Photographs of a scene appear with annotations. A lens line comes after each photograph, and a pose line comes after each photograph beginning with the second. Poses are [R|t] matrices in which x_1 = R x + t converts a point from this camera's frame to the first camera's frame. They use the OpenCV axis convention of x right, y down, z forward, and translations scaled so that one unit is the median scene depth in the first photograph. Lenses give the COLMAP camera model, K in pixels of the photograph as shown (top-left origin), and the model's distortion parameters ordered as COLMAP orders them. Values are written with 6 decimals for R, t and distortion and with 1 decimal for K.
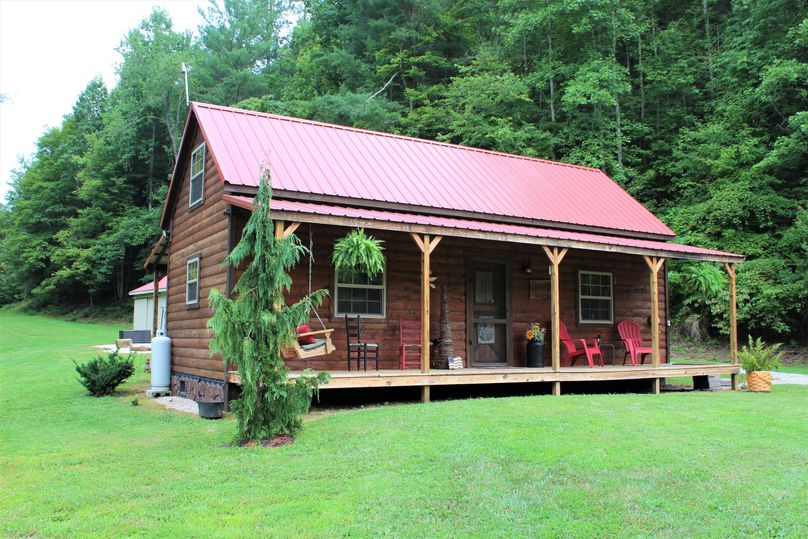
lens RADIAL K [[855.7, 0, 404.0], [0, 855.7, 269.5], [0, 0, 1]] dist [-0.009093, -0.015594]
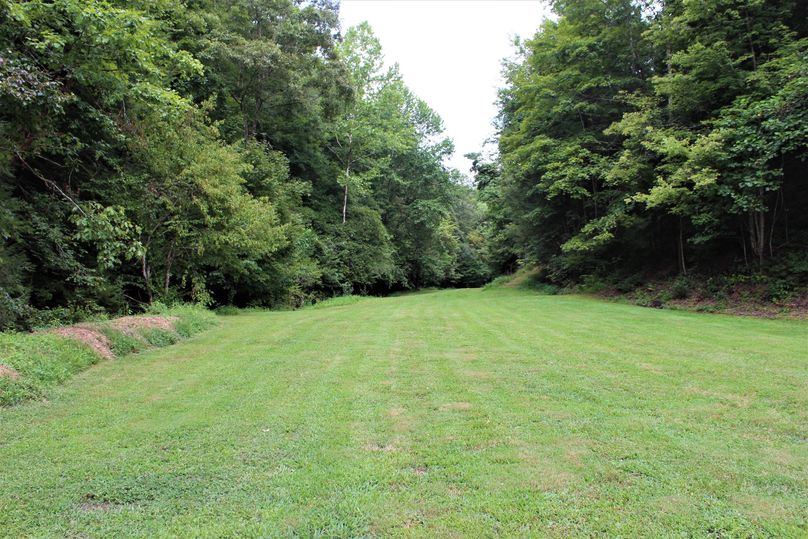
lens RADIAL K [[627.6, 0, 404.0], [0, 627.6, 269.5], [0, 0, 1]] dist [-0.000836, 0.000197]
pose [[0.870061, -0.022688, -0.492421, -0.349369], [0.032582, 0.999403, 0.011522, 0.032763], [0.491866, -0.026069, 0.870281, 0.656789]]
